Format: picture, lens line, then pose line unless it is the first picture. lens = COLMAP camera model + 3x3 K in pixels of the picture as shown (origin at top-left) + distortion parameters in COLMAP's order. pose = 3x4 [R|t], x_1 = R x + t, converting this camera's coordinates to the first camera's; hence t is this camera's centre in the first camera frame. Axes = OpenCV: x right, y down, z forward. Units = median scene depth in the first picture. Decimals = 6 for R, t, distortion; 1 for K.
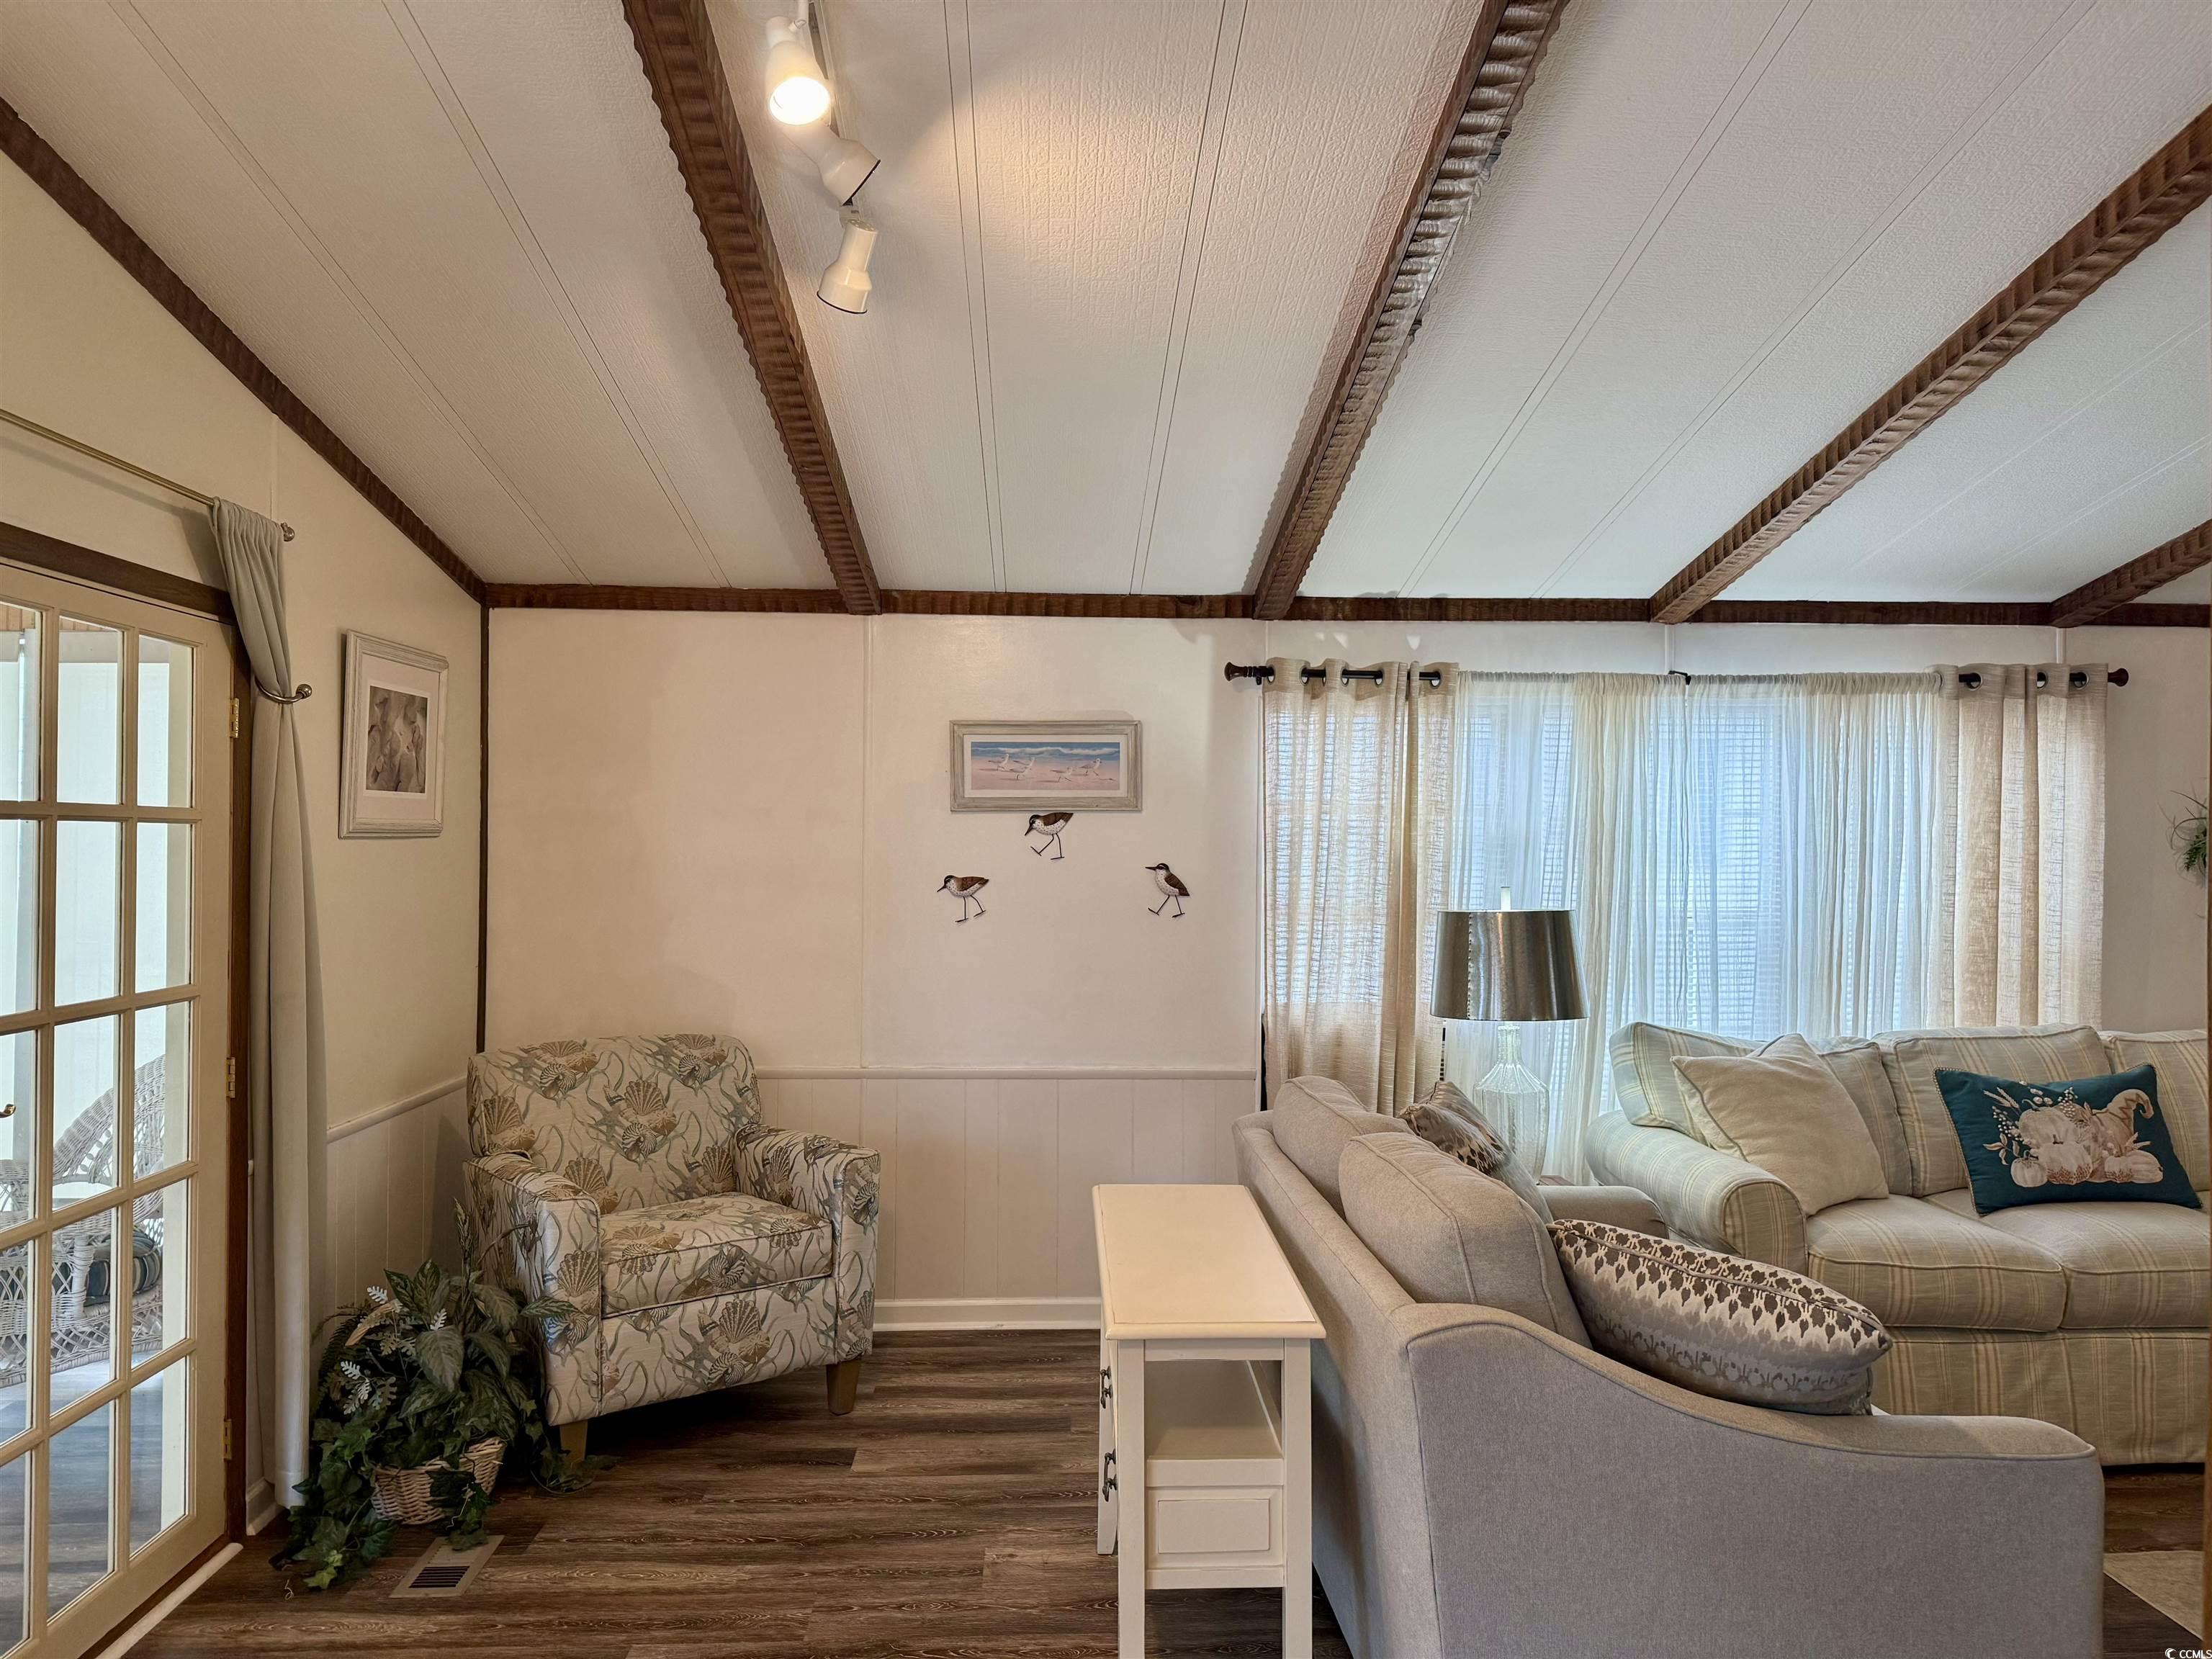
lens RADIAL K [[1520.6, 0, 1106.6], [0, 1520.6, 795.5], [0, 0, 1]] dist [-0.025748, 0.006875]
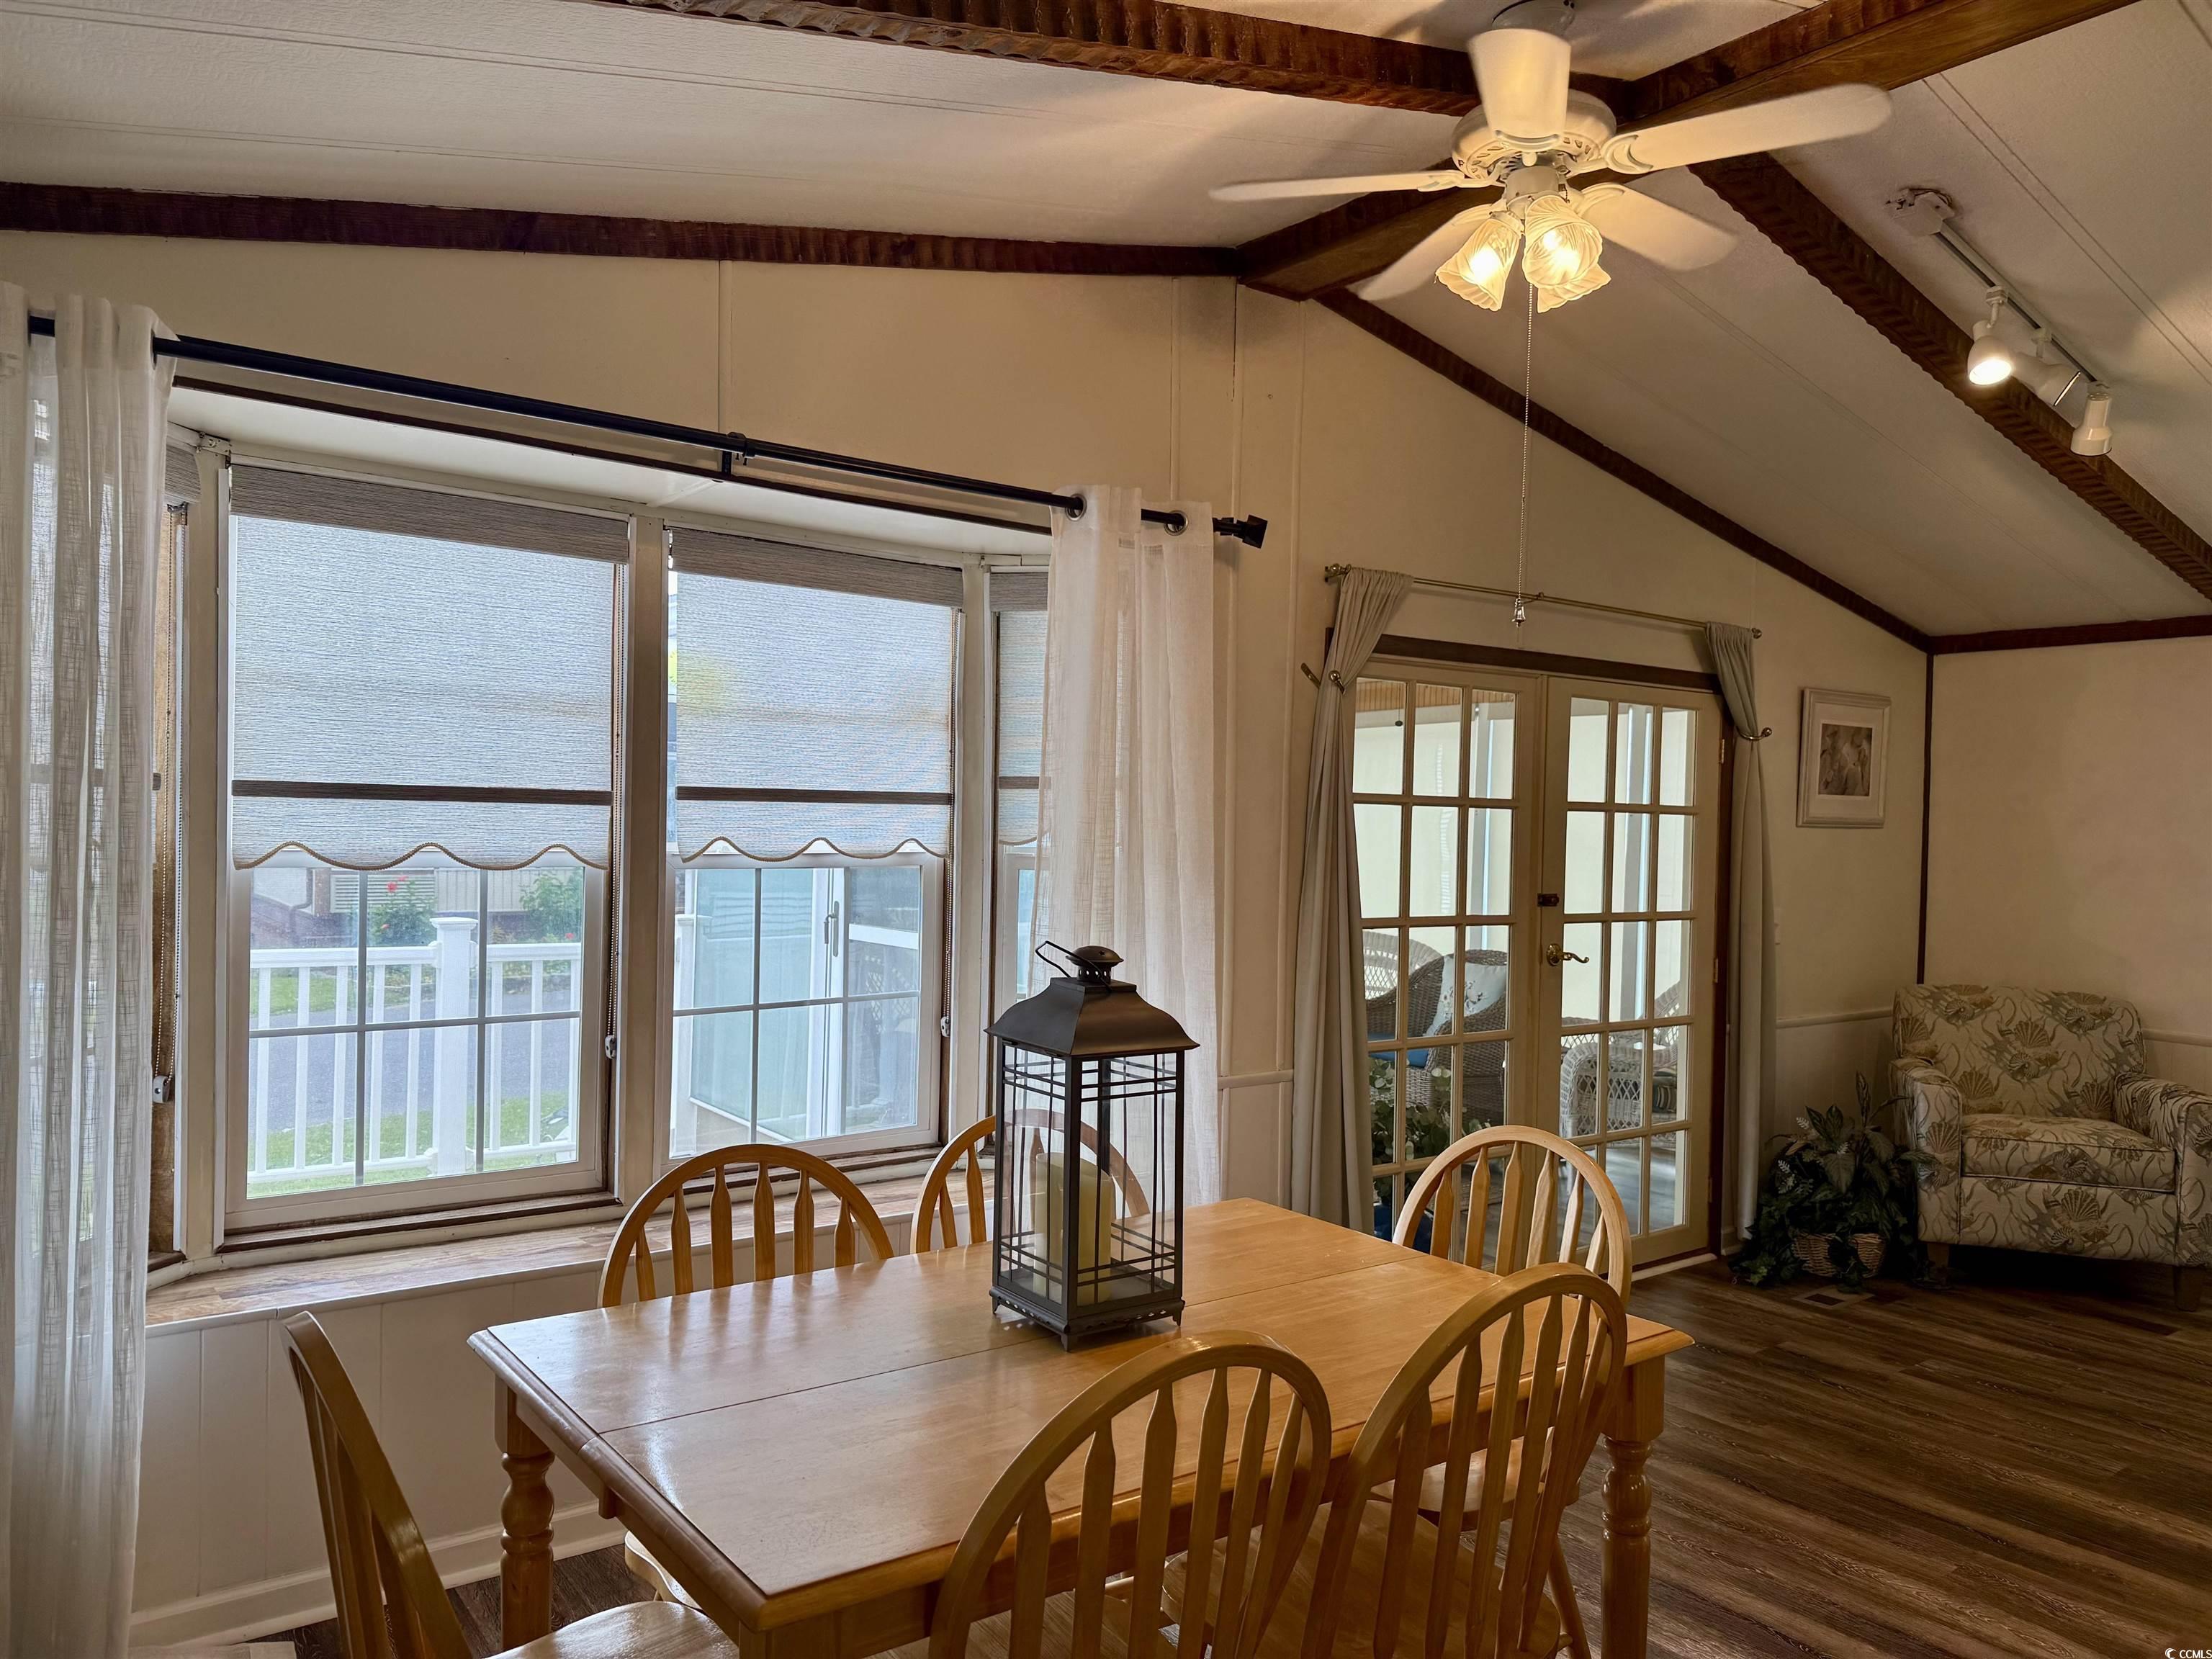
lens RADIAL K [[1549.0, 0, 1106.0], [0, 1549.0, 829.5], [0, 0, 1]] dist [0.098586, 0.000702]
pose [[0.558357, 0.034097, -0.828900, 0.436917], [-0.009736, 0.999356, 0.034551, -0.017088], [0.829544, -0.011222, 0.558329, -0.475986]]
